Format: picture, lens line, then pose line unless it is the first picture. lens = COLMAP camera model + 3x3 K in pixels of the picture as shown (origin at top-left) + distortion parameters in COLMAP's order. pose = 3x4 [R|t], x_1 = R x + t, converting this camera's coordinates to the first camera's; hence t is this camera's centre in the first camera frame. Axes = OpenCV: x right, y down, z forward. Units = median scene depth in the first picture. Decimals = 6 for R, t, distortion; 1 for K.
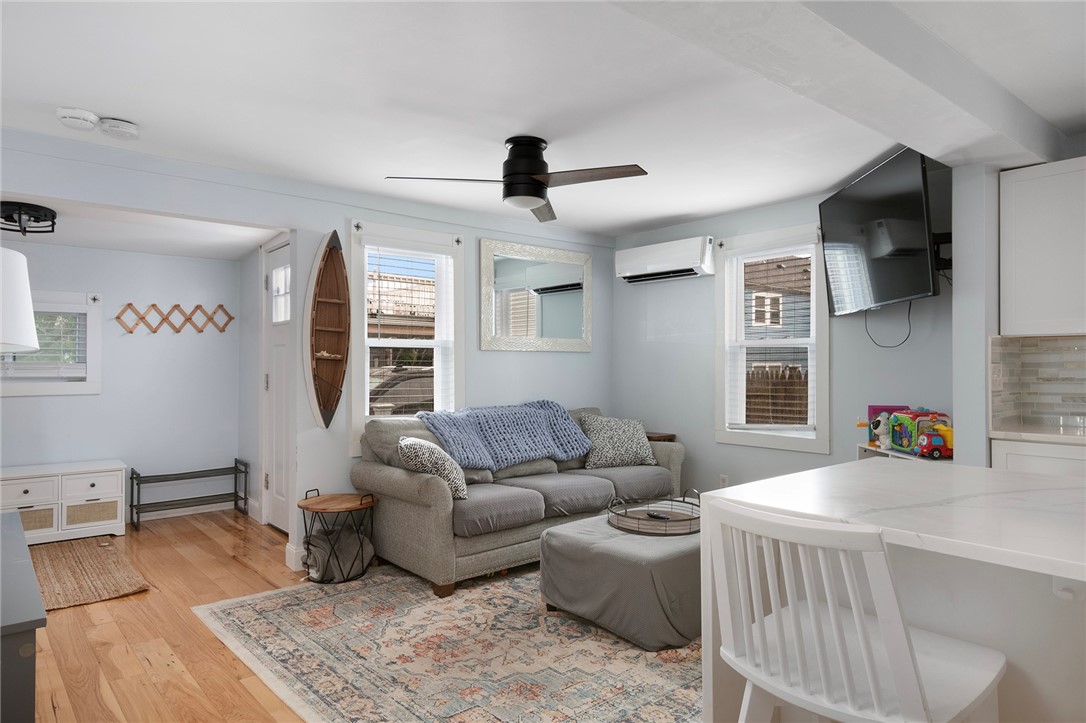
lens RADIAL K [[676.8, 0, 536.8], [0, 676.8, 357.6], [0, 0, 1]] dist [0.019883, -0.011865]
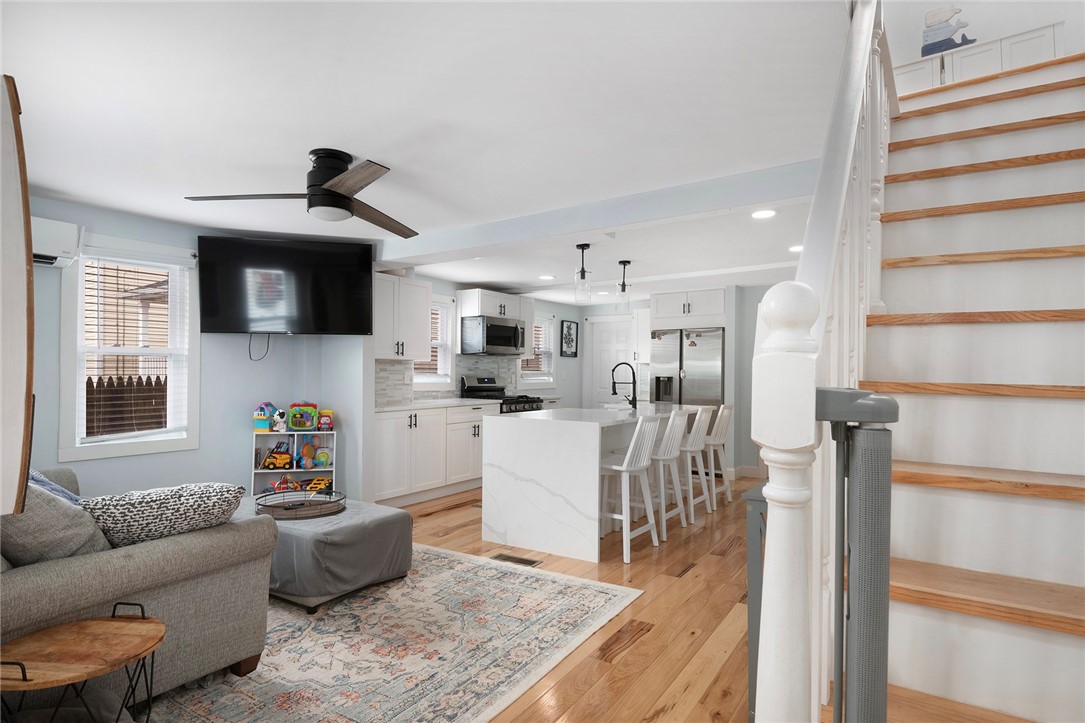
lens RADIAL K [[584.2, 0, 541.2], [0, 584.2, 372.6], [0, 0, 1]] dist [0.004595, -0.008204]
pose [[-0.283897, 0.000703, 0.958855, -0.799852], [-0.013777, 0.999894, -0.004812, 0.006756], [-0.958756, -0.014576, -0.283857, 0.793957]]
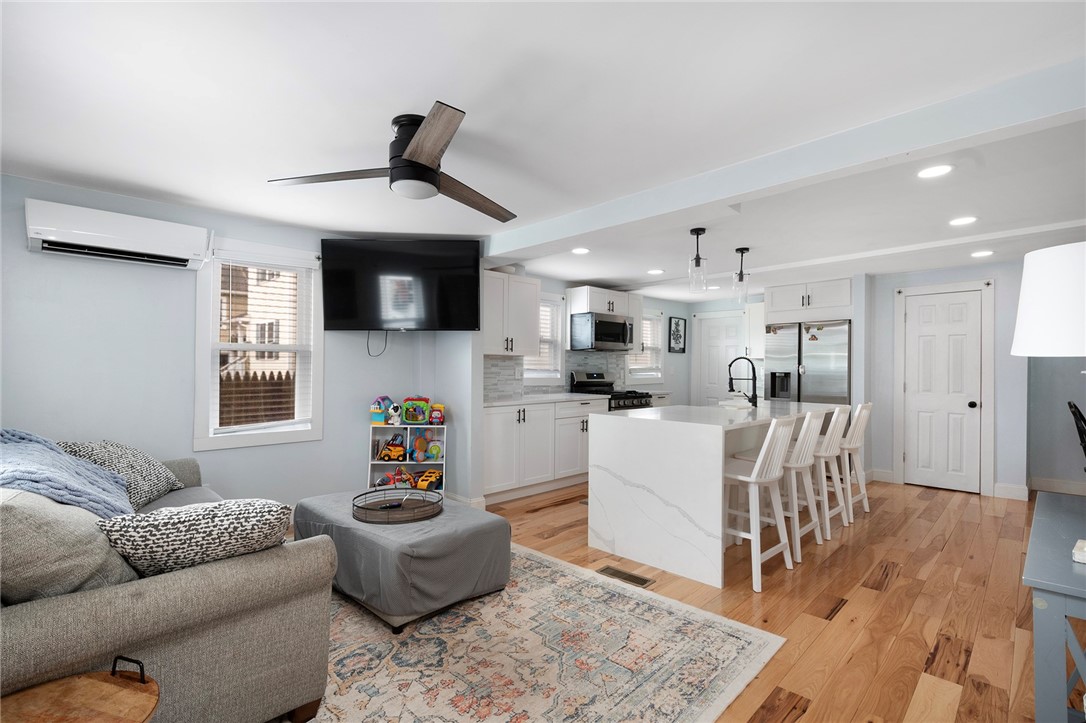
lens RADIAL K [[501.5, 0, 543.8], [0, 501.5, 365.9], [0, 0, 1]] dist [0.000859, -0.001155]
pose [[-0.085404, 0.005913, 0.996329, -0.590822], [-0.014438, 0.999870, -0.007172, 0.007360], [-0.996242, -0.014997, -0.085308, 0.742566]]
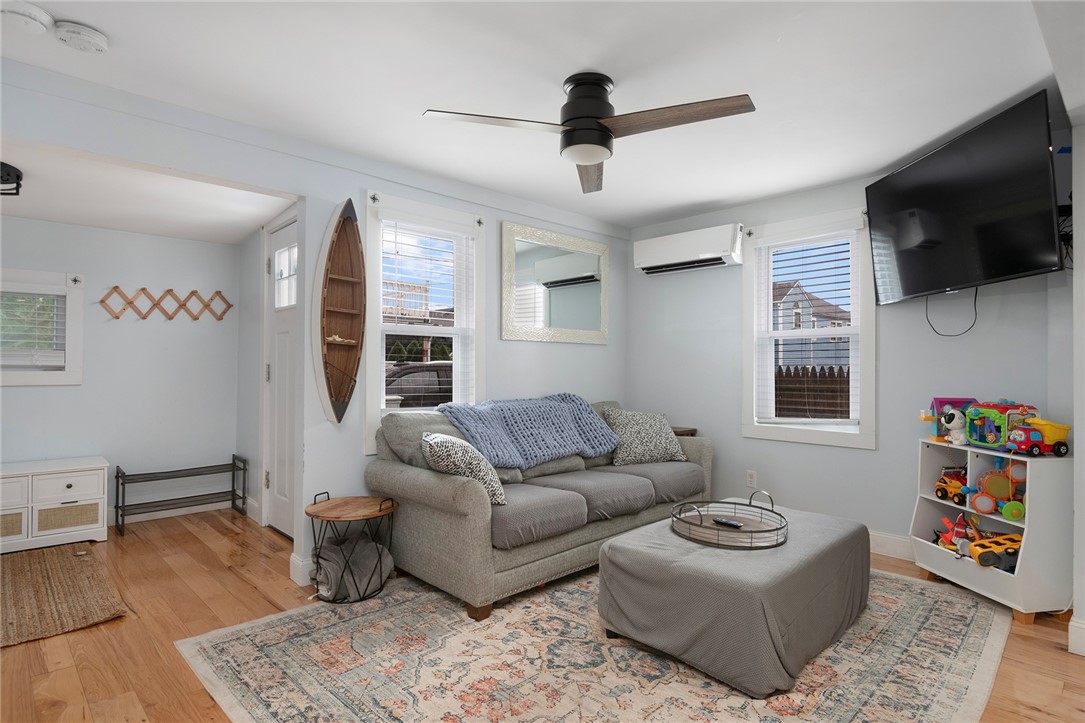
lens RADIAL K [[584.2, 0, 541.0], [0, 584.2, 359.0], [0, 0, 1]] dist [0.004595, -0.008204]
pose [[0.998008, 0.005932, 0.062810, -0.099174], [-0.005695, 0.999976, -0.003962, 0.023509], [-0.062832, 0.003597, 0.998018, 0.234121]]
